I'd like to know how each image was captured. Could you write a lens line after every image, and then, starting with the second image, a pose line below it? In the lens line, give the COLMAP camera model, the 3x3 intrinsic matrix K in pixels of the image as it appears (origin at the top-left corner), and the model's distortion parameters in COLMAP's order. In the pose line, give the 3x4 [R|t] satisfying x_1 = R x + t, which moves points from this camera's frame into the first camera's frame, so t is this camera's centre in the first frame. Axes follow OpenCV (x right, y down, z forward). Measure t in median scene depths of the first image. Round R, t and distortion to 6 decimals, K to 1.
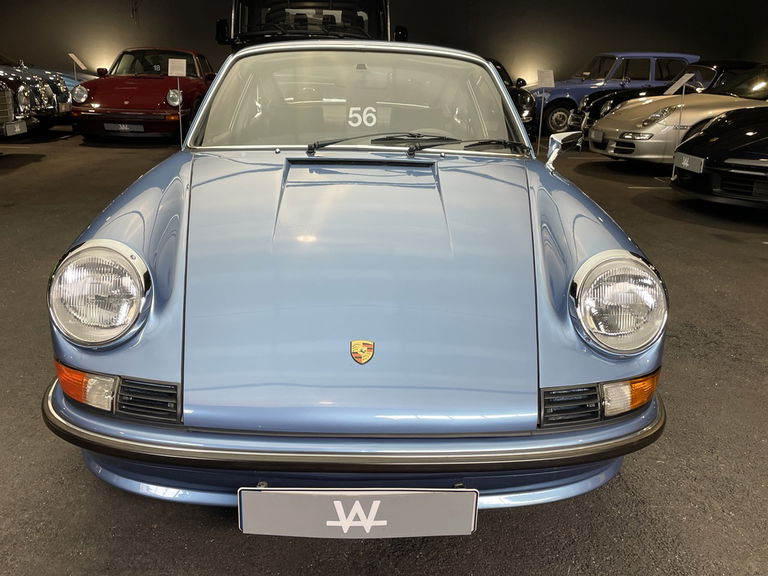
lens RADIAL K [[783.4, 0, 375.7], [0, 783.4, 292.7], [0, 0, 1]] dist [0.012575, 0.000000]
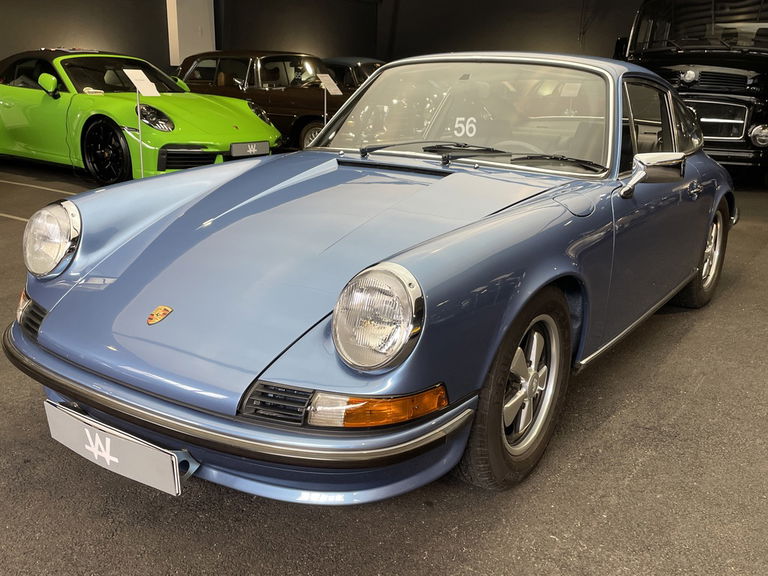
lens RADIAL K [[783.4, 0, 383.9], [0, 783.4, 291.4], [0, 0, 1]] dist [0.012575, 0.000000]
pose [[0.807458, 0.155549, -0.569048, 0.560054], [-0.170957, 0.984918, 0.026645, -0.029296], [0.564610, 0.075768, 0.821873, 0.148327]]
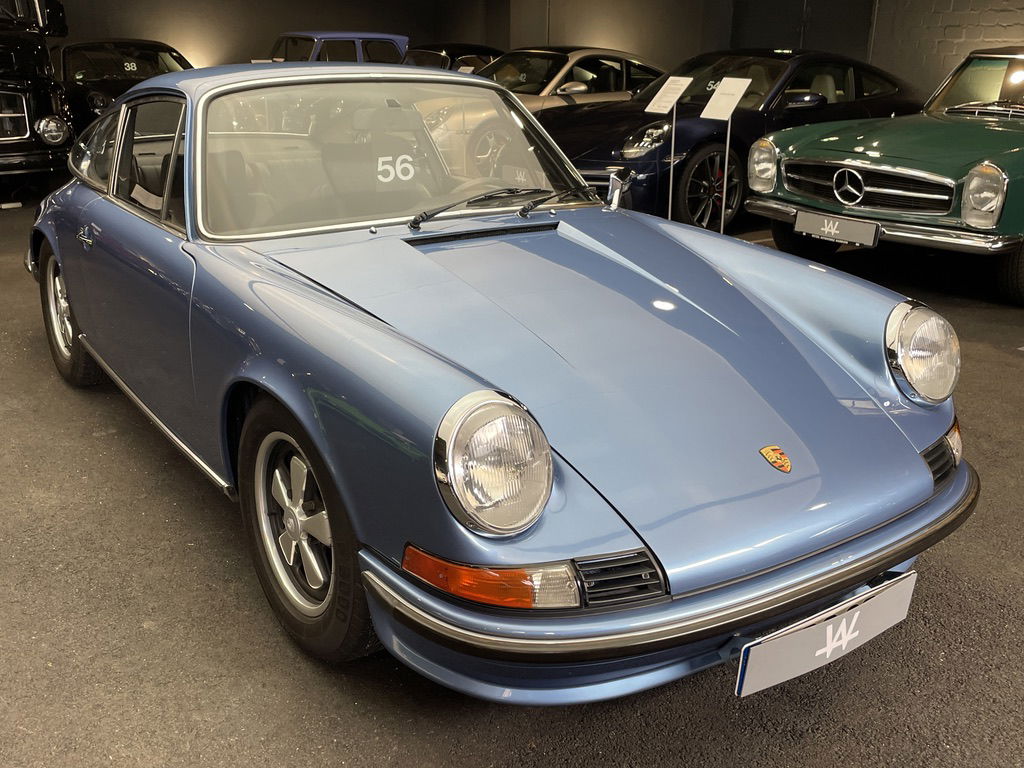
lens RADIAL K [[1044.5, 0, 507.7], [0, 1044.5, 373.5], [0, 0, 1]] dist [0.012575, 0.000000]
pose [[0.832261, -0.181857, 0.523707, -0.549013], [0.163866, 0.983153, 0.080988, -0.104262], [-0.529612, 0.018415, 0.848040, 0.098388]]
